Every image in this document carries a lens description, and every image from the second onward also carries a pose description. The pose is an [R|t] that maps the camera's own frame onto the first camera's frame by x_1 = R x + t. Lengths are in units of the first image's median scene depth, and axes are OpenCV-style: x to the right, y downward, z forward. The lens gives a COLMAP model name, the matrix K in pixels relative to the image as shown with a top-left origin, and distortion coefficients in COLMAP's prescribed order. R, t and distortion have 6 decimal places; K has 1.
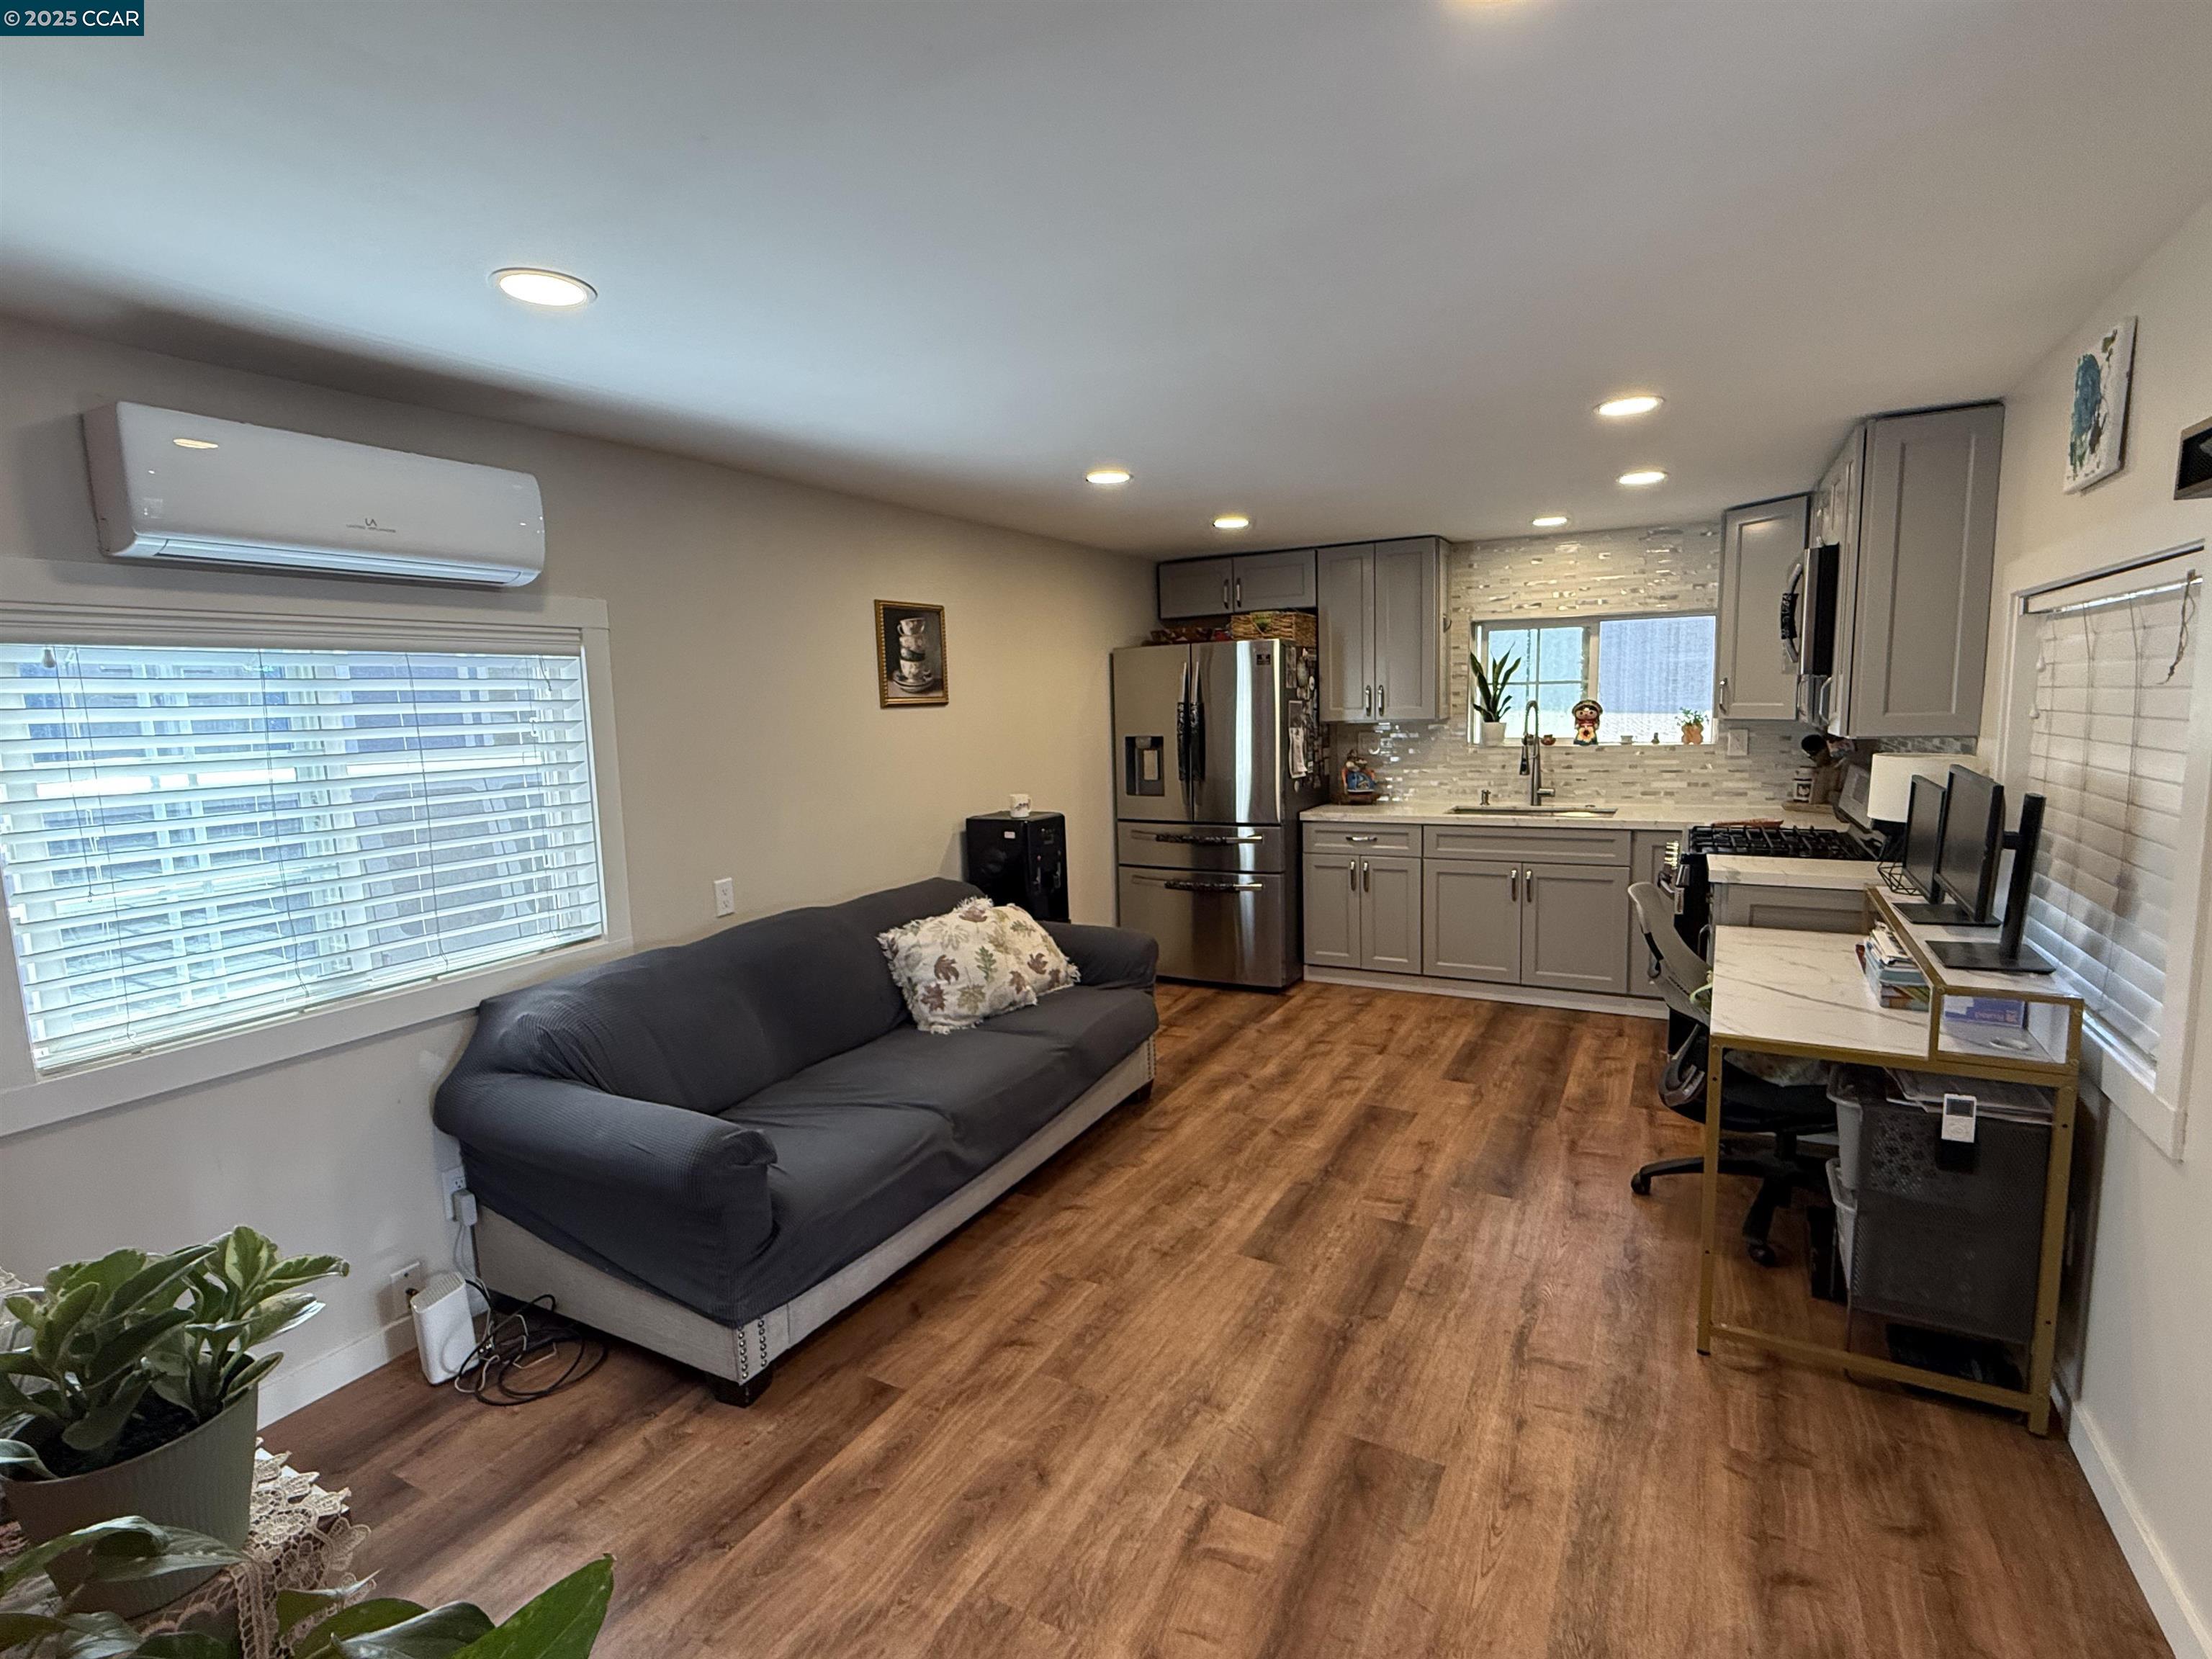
lens RADIAL K [[1040.4, 0, 1101.6], [0, 1040.4, 833.1], [0, 0, 1]] dist [0.001240, 0.000124]
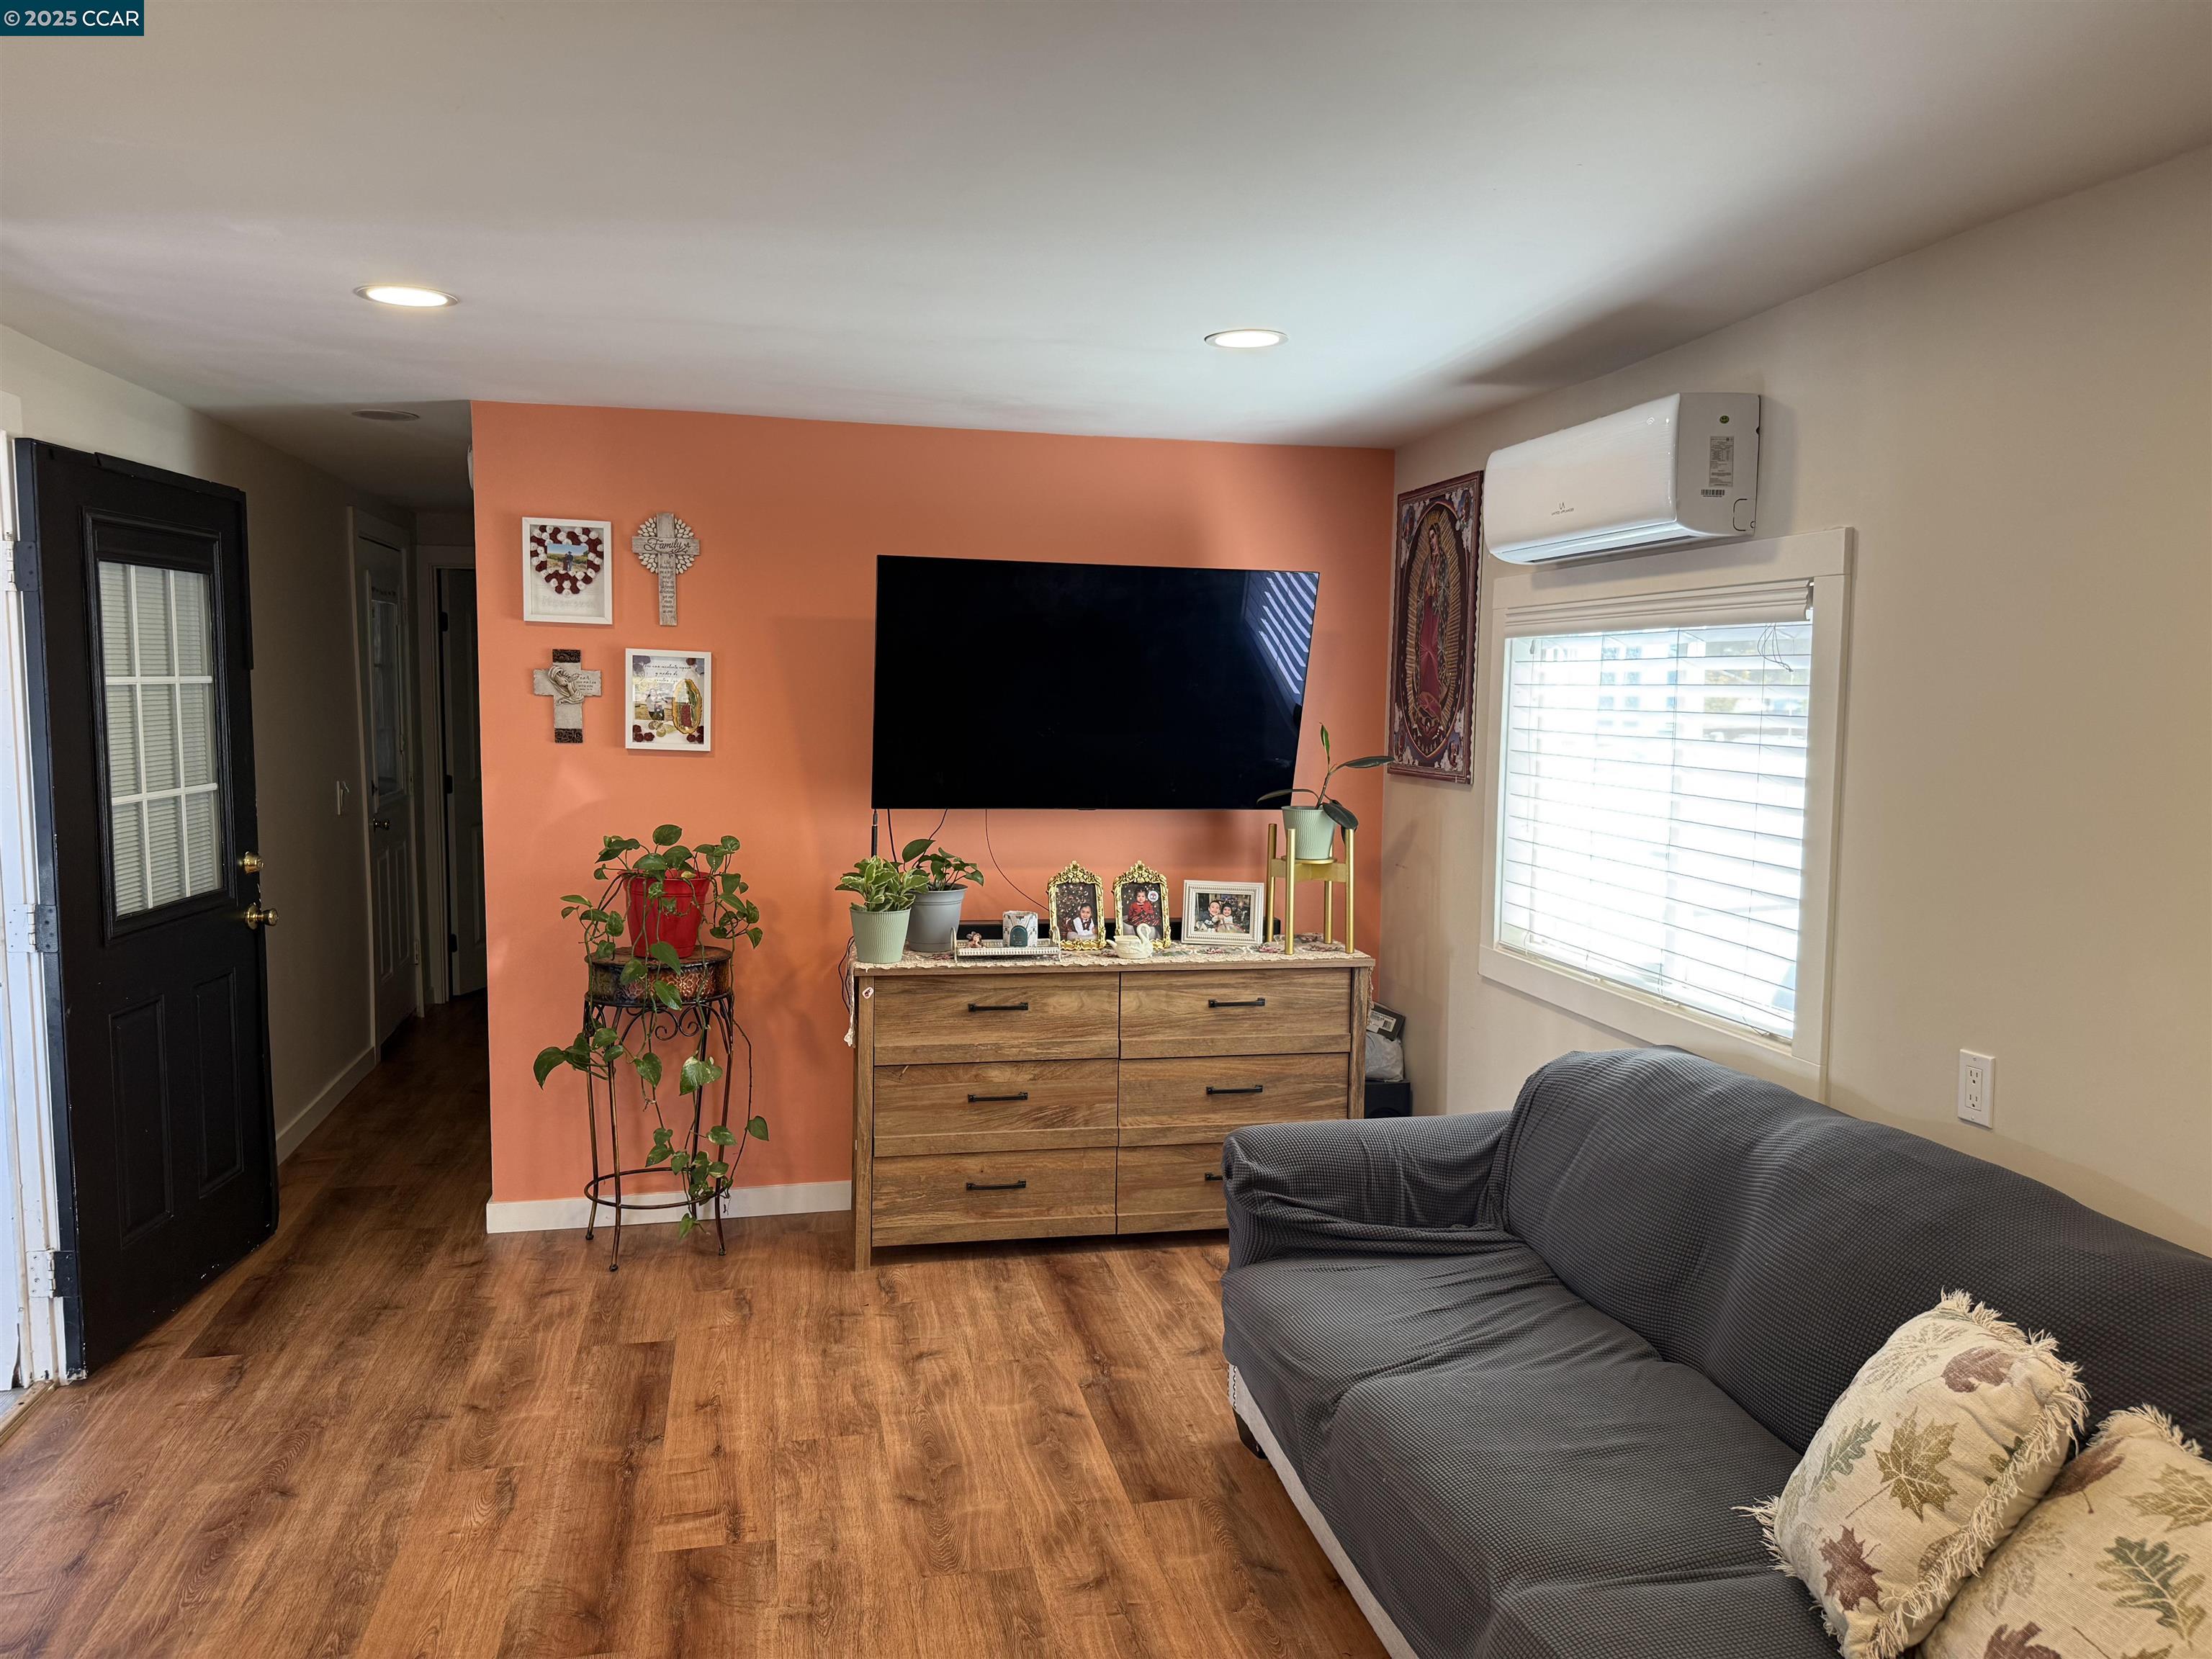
lens RADIAL K [[1563.4, 0, 1100.0], [0, 1563.4, 835.6], [0, 0, 1]] dist [-0.004958, -0.001108]
pose [[-0.752284, 0.086893, -0.653084, 0.677353], [-0.069331, 0.975320, 0.209629, -0.287623], [0.655181, 0.202979, -0.727693, 1.966910]]
